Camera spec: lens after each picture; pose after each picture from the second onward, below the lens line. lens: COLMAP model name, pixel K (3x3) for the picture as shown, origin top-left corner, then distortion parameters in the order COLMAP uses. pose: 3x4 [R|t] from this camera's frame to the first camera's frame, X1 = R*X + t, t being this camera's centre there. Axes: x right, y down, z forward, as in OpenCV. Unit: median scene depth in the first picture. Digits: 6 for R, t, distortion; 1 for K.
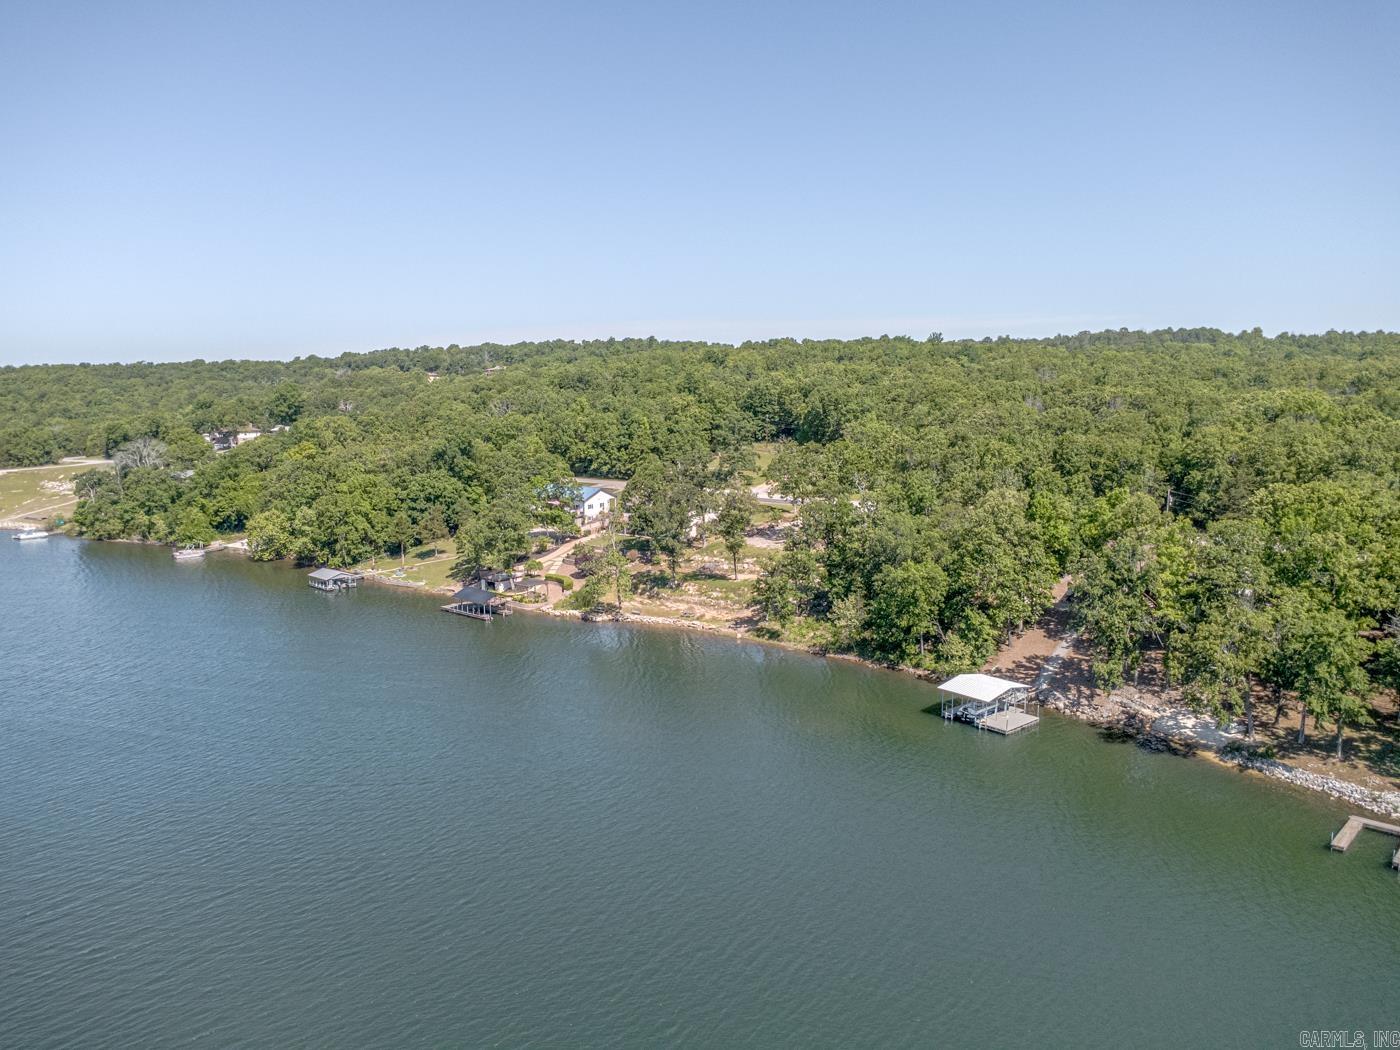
lens RADIAL K [[983.1, 0, 700.0], [0, 983.1, 525.0], [0, 0, 1]] dist [0.004677, 0.001093]
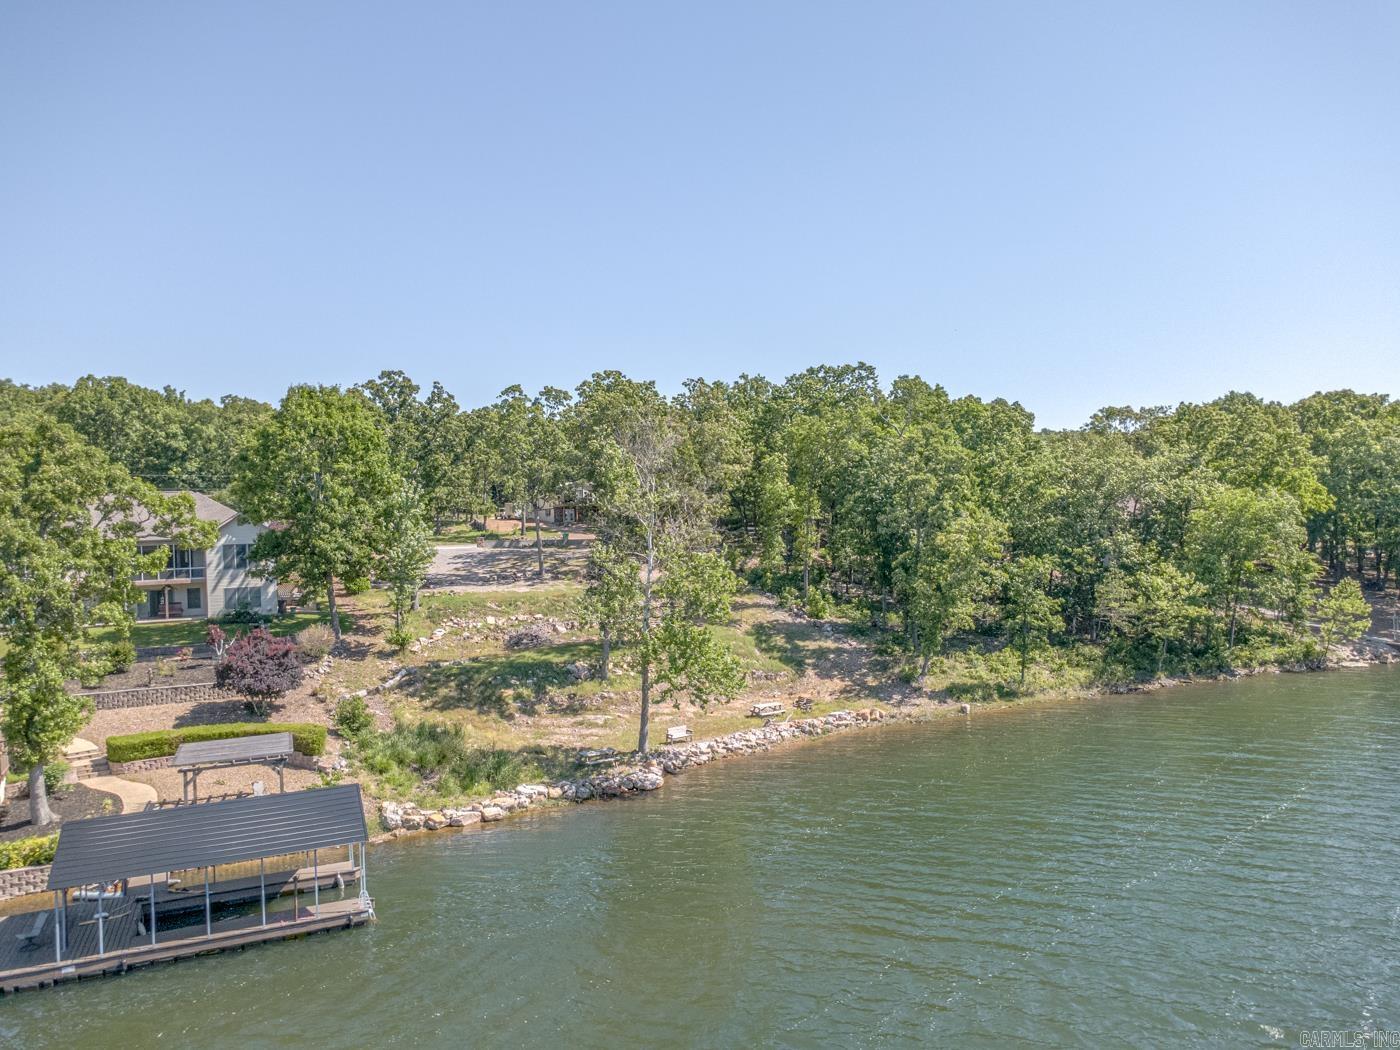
lens RADIAL K [[979.7, 0, 700.0], [0, 979.7, 525.0], [0, 0, 1]] dist [0.006574, 0.002048]
pose [[0.408528, -0.000359, 0.912746, -0.380799], [0.150717, 0.986299, -0.067071, 0.039371], [-0.900216, 0.164967, 0.402985, 0.845235]]
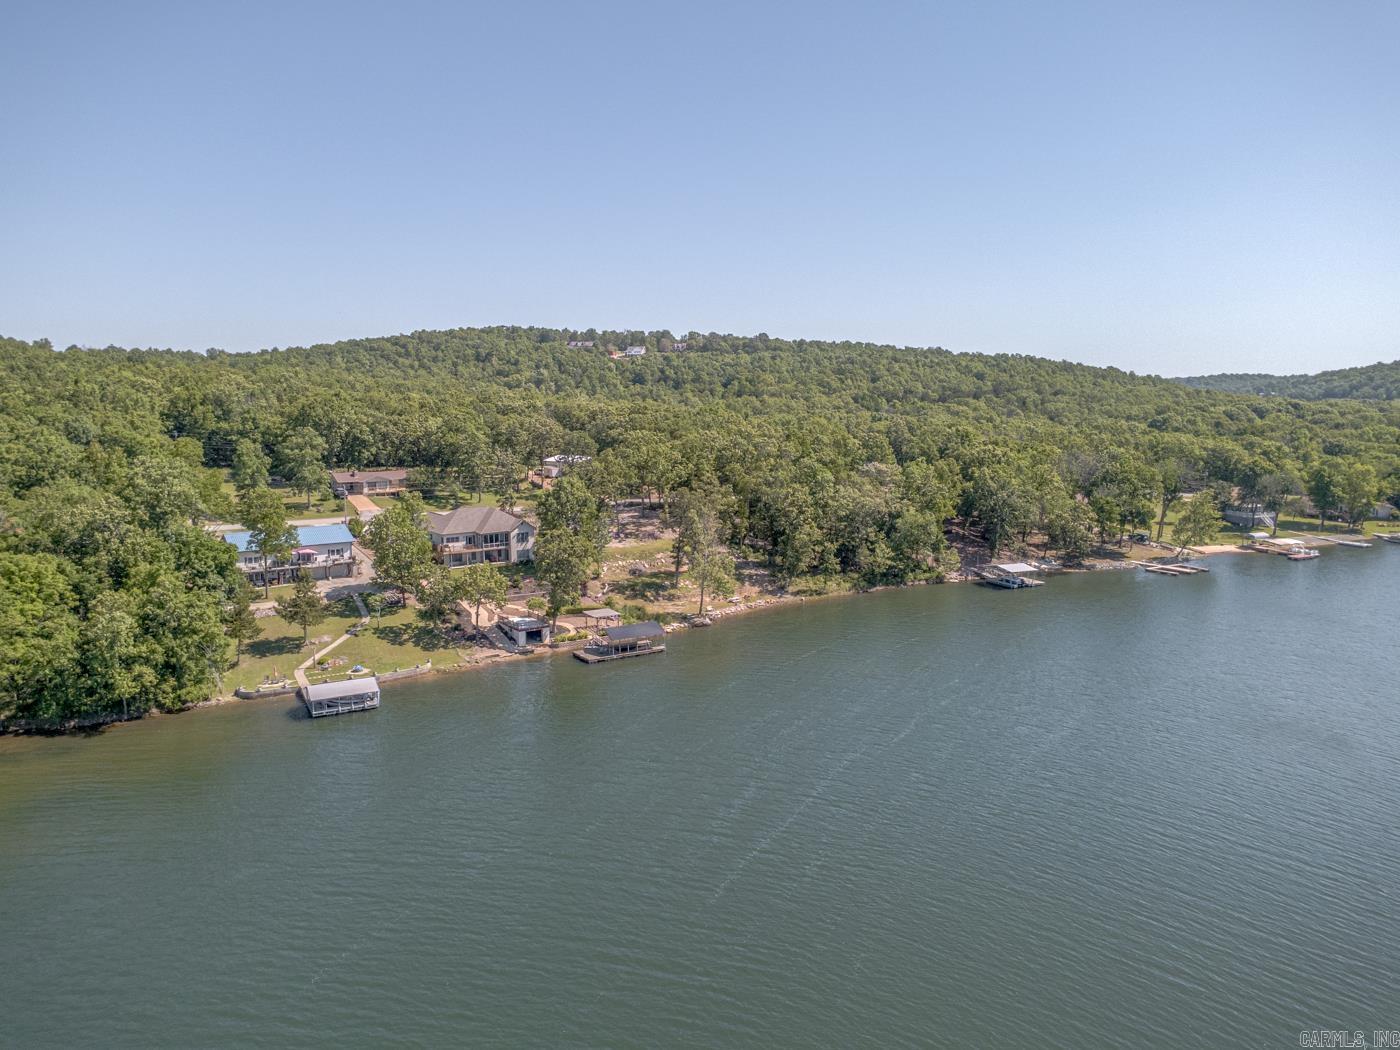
lens RADIAL K [[979.7, 0, 700.0], [0, 979.7, 525.0], [0, 0, 1]] dist [0.006574, 0.002048]
pose [[0.292760, -0.118615, 0.948800, -1.074459], [0.130176, 0.987982, 0.083347, -0.092472], [-0.947283, 0.099110, 0.304683, 0.679467]]
